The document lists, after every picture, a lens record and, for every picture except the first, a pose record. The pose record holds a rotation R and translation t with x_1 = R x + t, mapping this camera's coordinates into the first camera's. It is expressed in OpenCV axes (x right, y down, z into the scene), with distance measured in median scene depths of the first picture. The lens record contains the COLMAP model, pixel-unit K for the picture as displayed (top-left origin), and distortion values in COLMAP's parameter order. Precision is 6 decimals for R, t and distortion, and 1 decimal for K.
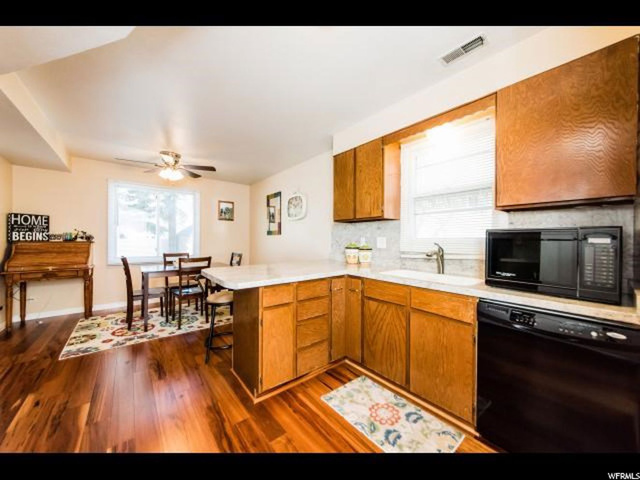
lens RADIAL K [[231.1, 0, 315.9], [0, 231.1, 246.1], [0, 0, 1]] dist [0.000142, 0.003014]
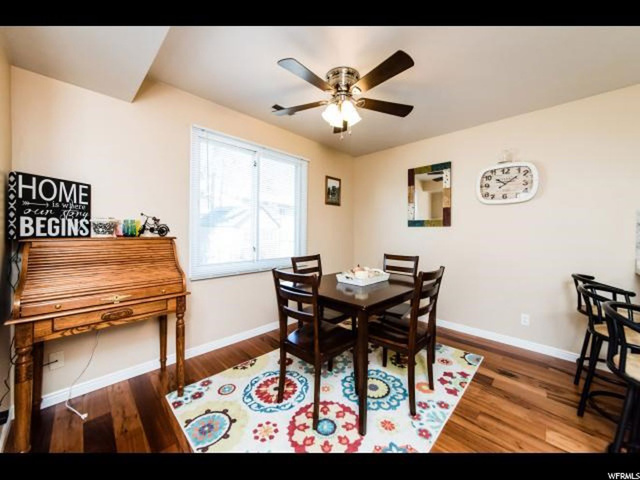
lens RADIAL K [[230.4, 0, 326.6], [0, 230.4, 237.3], [0, 0, 1]] dist [-0.000868, -0.000068]
pose [[0.991513, -0.000284, 0.130004, -0.903199], [0.000165, 1.000000, 0.000923, -0.026266], [-0.130005, -0.000894, 0.991513, 0.575137]]
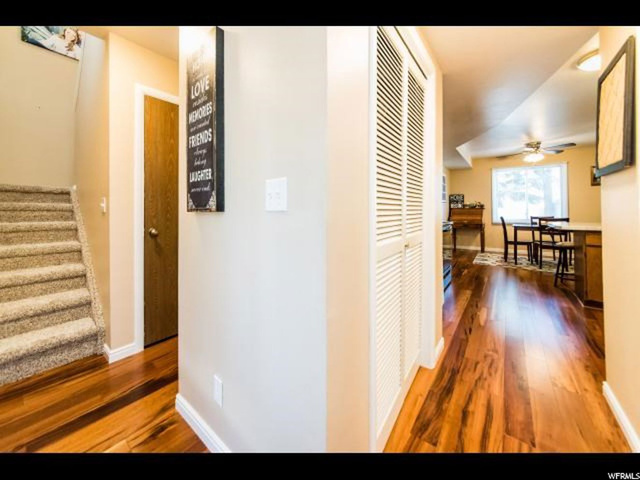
lens RADIAL K [[251.5, 0, 317.9], [0, 251.5, 206.7], [0, 0, 1]] dist [0.000067, 0.000082]
pose [[0.239863, -0.032853, -0.970251, 0.645813], [-0.016393, 0.999148, -0.037884, 0.075712], [0.970668, 0.024992, 0.239120, -0.760256]]
